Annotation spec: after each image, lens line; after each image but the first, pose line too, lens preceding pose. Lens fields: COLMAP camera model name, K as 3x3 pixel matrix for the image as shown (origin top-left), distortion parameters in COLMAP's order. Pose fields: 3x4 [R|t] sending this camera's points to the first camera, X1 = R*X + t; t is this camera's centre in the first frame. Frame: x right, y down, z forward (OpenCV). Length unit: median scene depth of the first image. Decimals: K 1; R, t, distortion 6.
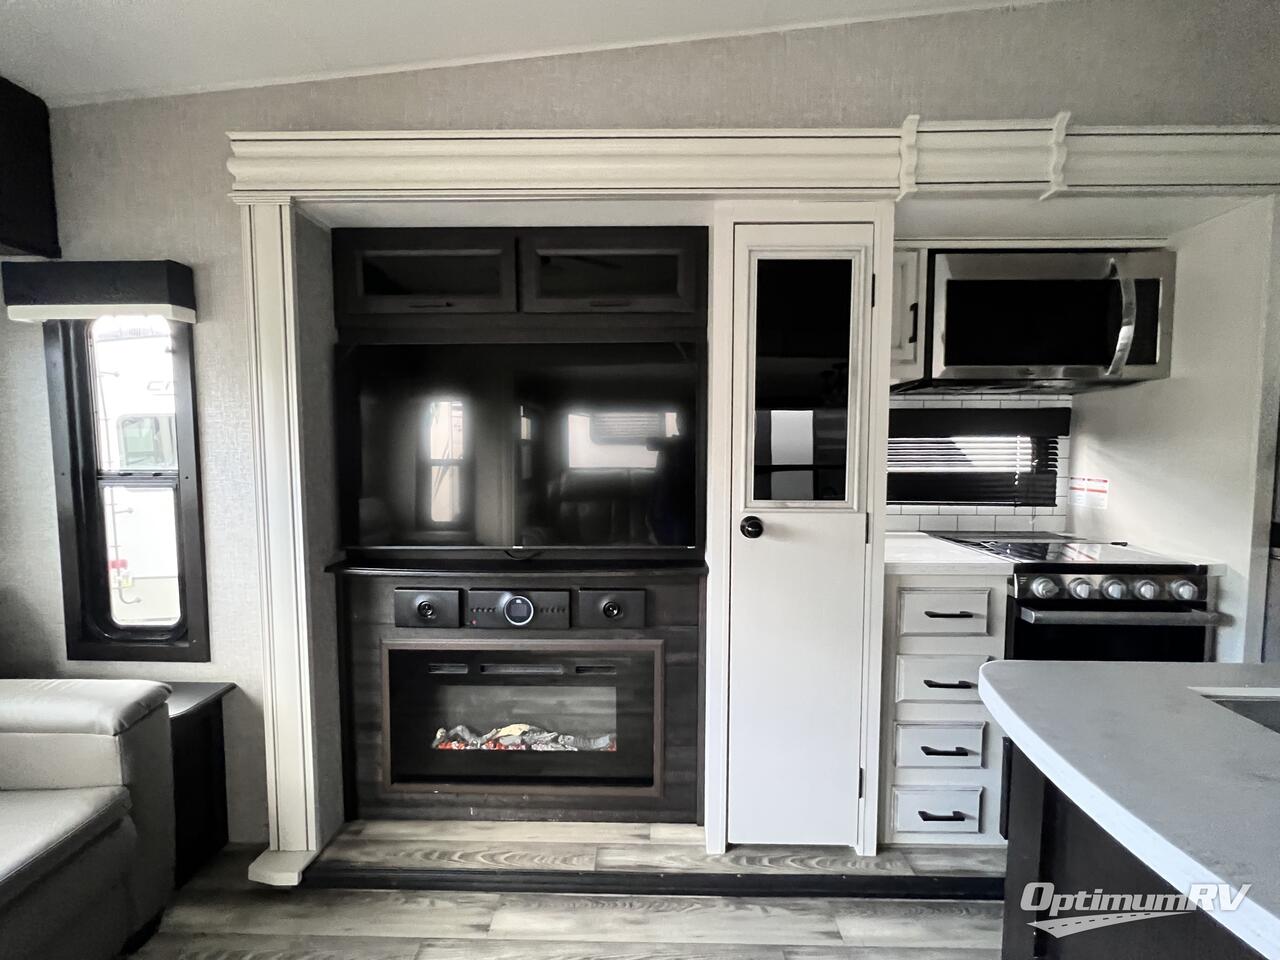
lens RADIAL K [[535.5, 0, 639.9], [0, 535.5, 476.6], [0, 0, 1]] dist [-0.000294, 0.000136]
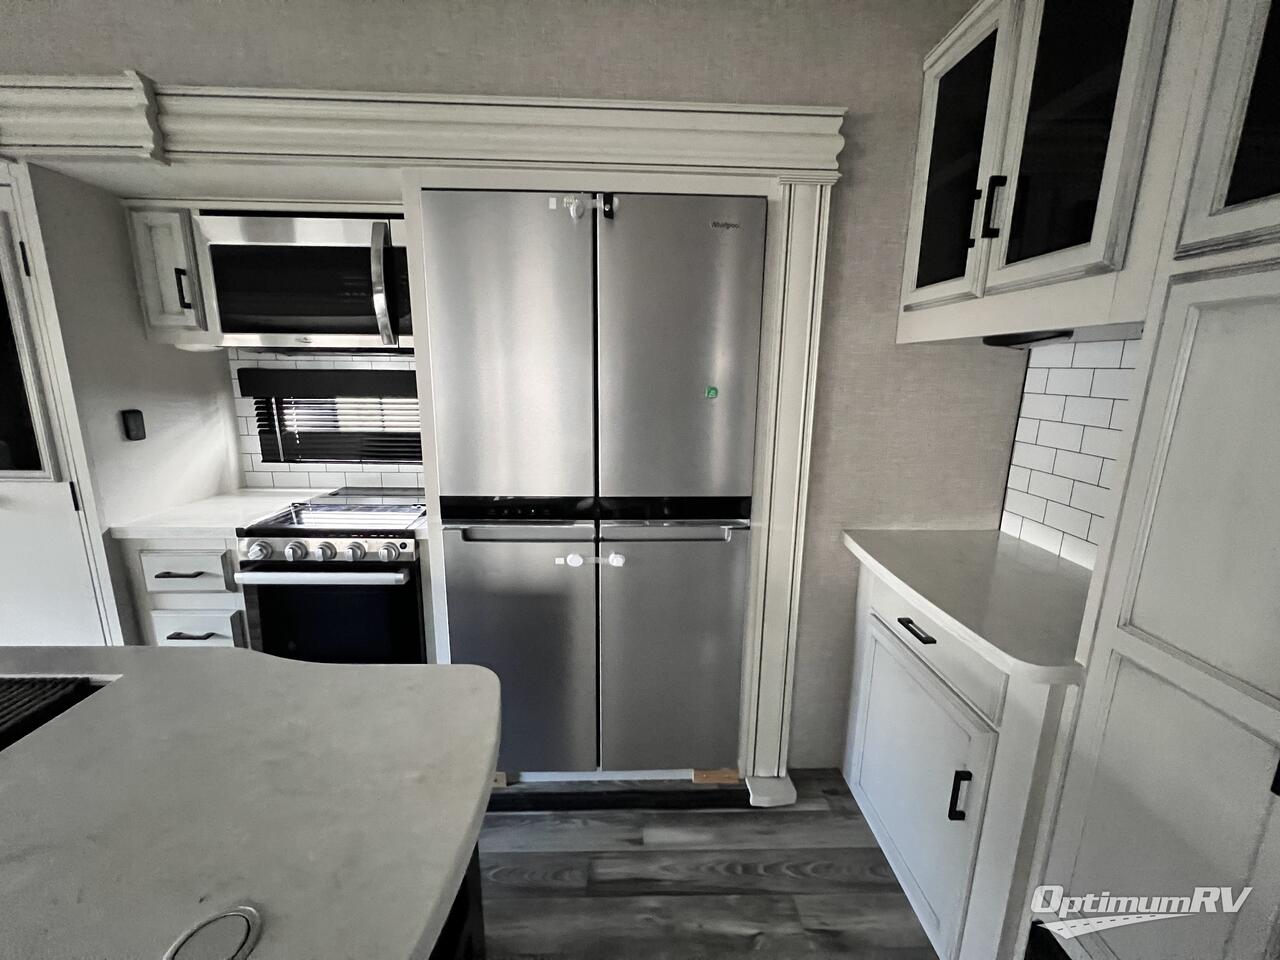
lens RADIAL K [[513.5, 0, 639.9], [0, 513.5, 475.9], [0, 0, 1]] dist [-0.002348, -0.000115]
pose [[0.998686, 0.000567, 0.051245, 1.407455], [-0.007529, 0.990713, 0.135764, -0.083074], [-0.050692, -0.135972, 0.989415, -0.035292]]
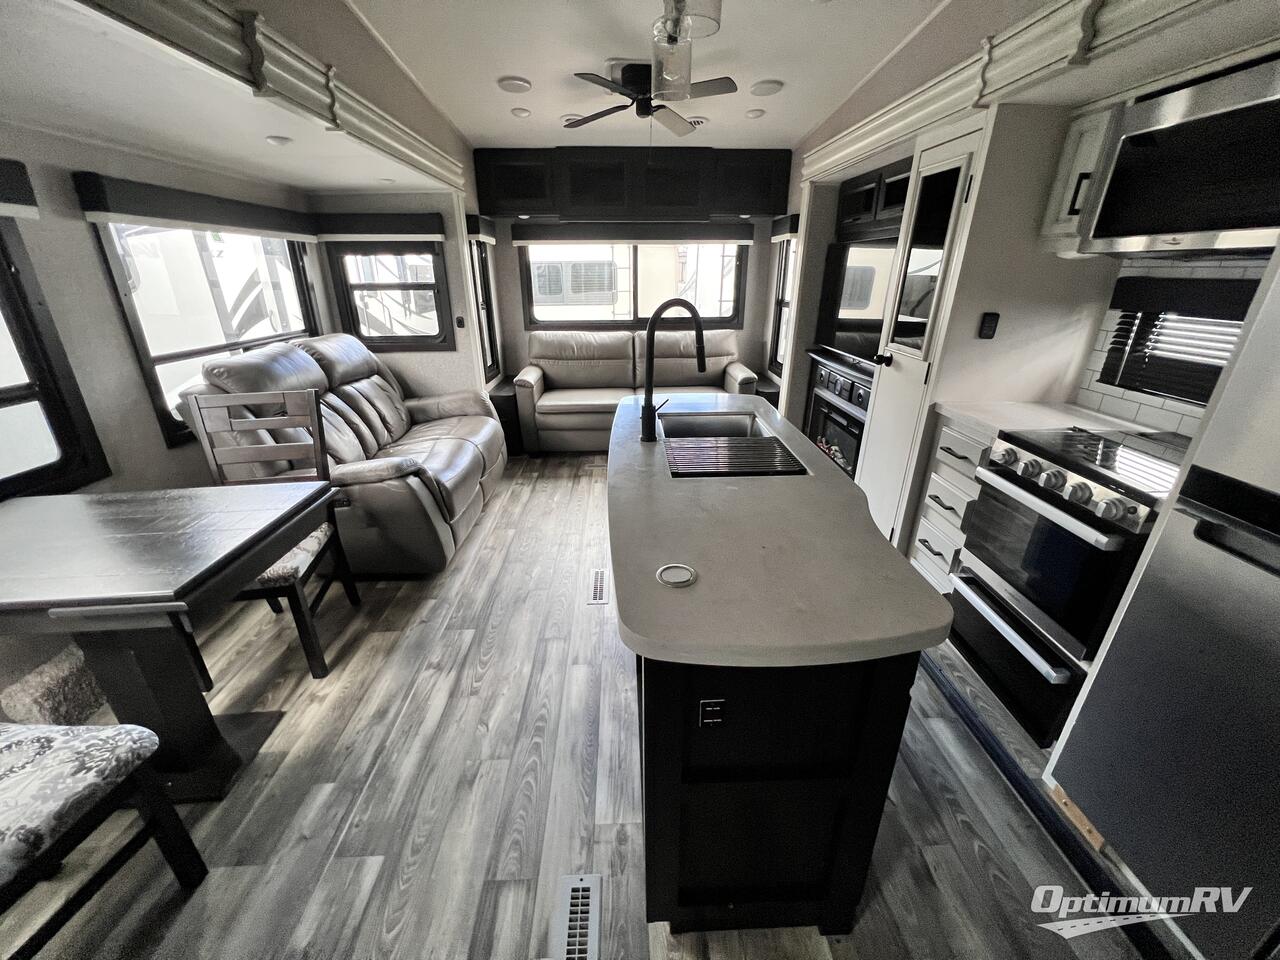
lens RADIAL K [[513.8, 0, 639.9], [0, 513.8, 475.5], [0, 0, 1]] dist [-0.000367, -0.000193]
pose [[0.058633, 0.374878, -0.925218, 1.675621], [-0.074898, 0.925853, 0.370388, -0.098236], [0.995466, 0.047580, 0.082363, 0.126895]]
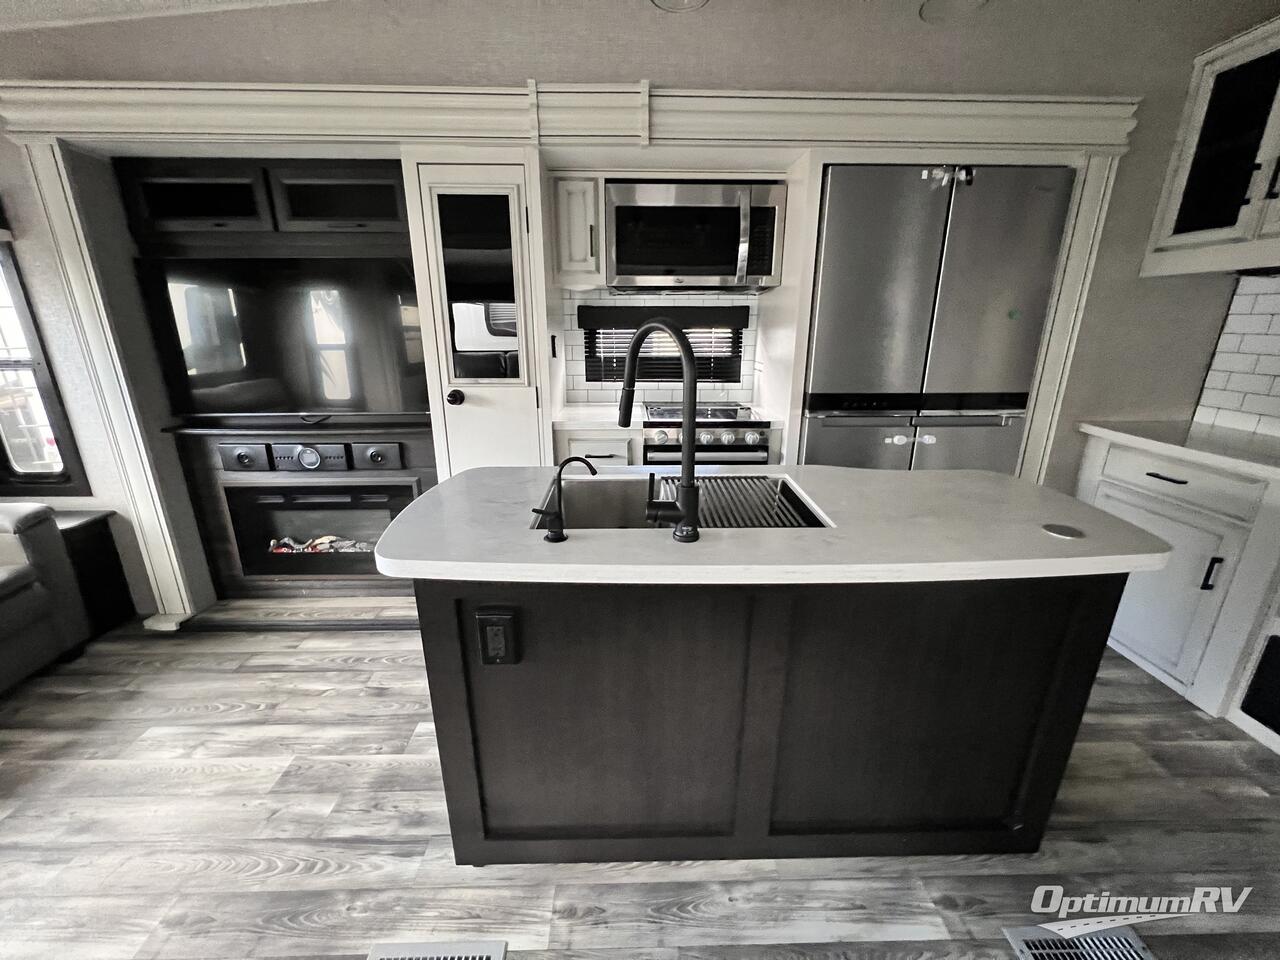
lens RADIAL K [[513.8, 0, 639.9], [0, 513.8, 475.5], [0, 0, 1]] dist [-0.000367, -0.000193]
pose [[0.999042, -0.012614, 0.041915, 0.612211], [0.002957, 0.974840, 0.222888, -0.006406], [-0.043672, -0.222550, 0.973943, -0.390513]]
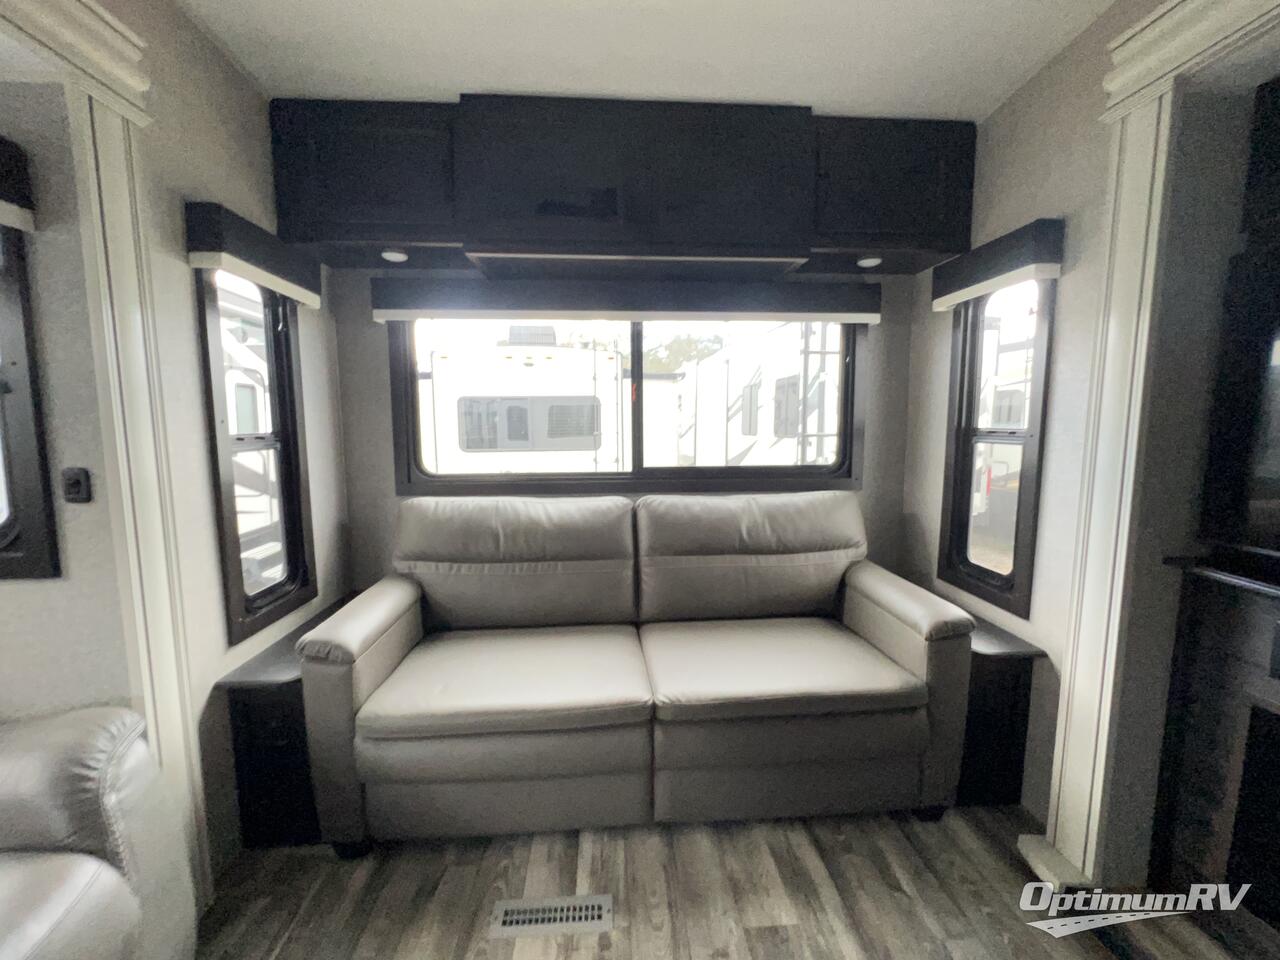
lens RADIAL K [[535.5, 0, 639.9], [0, 535.5, 476.6], [0, 0, 1]] dist [-0.000294, 0.000136]
pose [[0.088932, 0.104088, -0.990584, 0.103037], [-0.073206, 0.992518, 0.097719, 0.033890], [0.993344, 0.063826, 0.095886, 0.169321]]
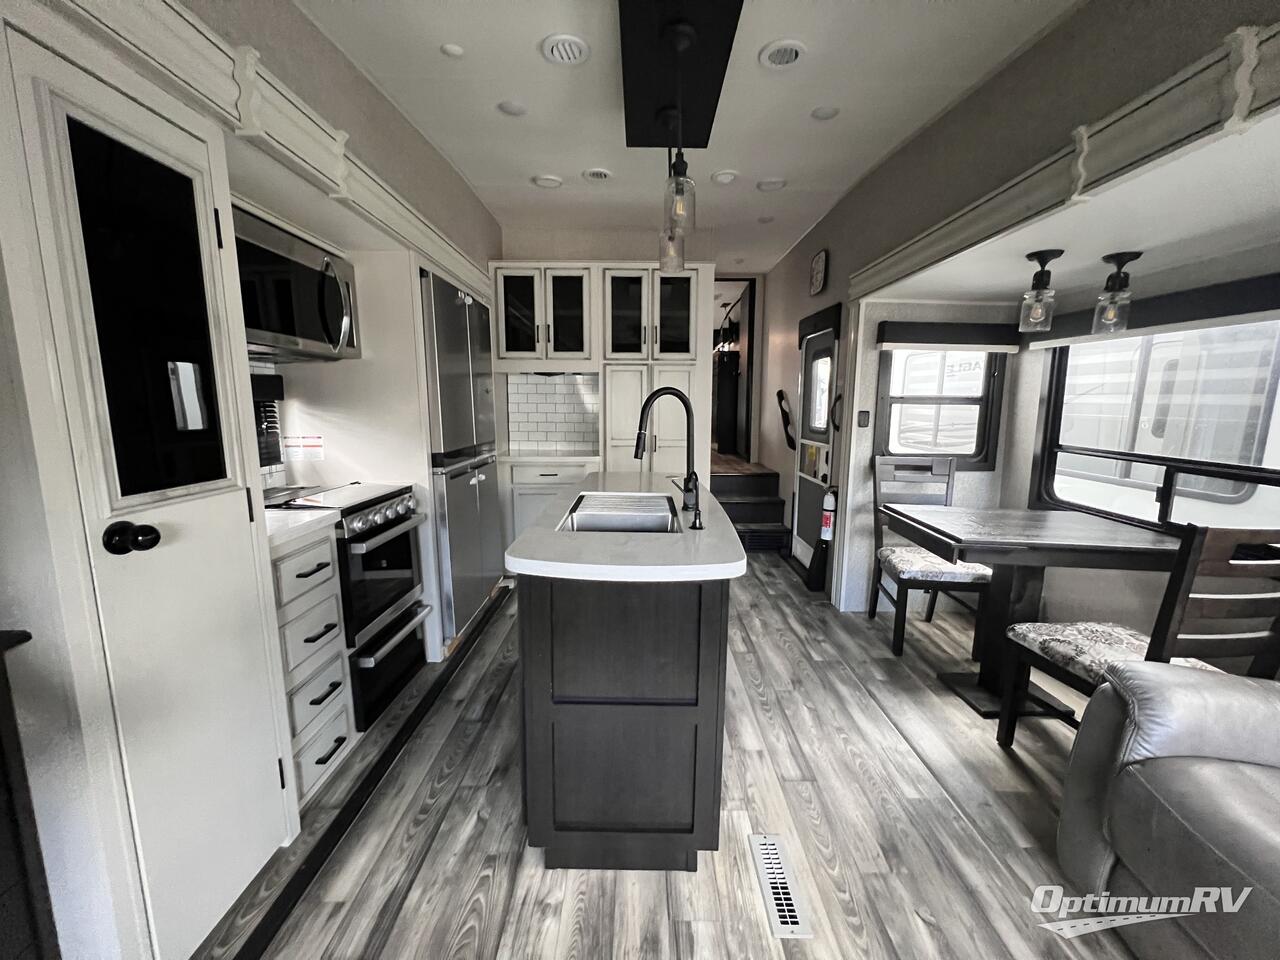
lens RADIAL K [[513.8, 0, 639.9], [0, 513.8, 475.5], [0, 0, 1]] dist [-0.000367, -0.000193]
pose [[-0.022262, -0.140679, 0.989805, -0.411311], [0.067712, 0.987565, 0.141884, -0.027871], [-0.997456, 0.070181, -0.012460, 0.342864]]
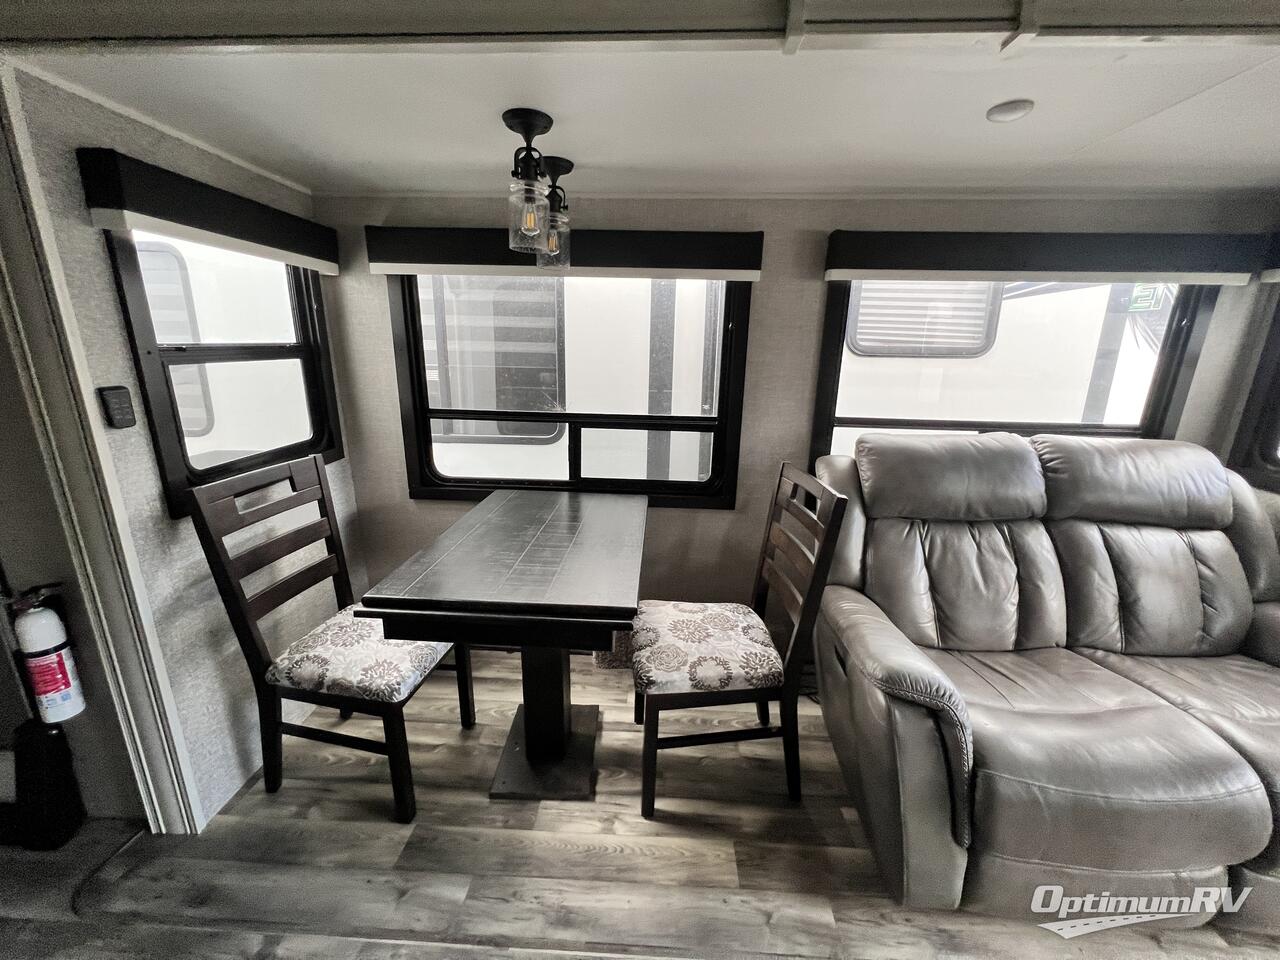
lens RADIAL K [[513.8, 0, 639.9], [0, 513.8, 475.5], [0, 0, 1]] dist [-0.000367, -0.000193]
pose [[-0.999682, -0.016770, 0.018812, 0.700676], [-0.009642, 0.944170, 0.329318, -0.068771], [-0.023285, 0.329032, -0.944032, 0.201866]]
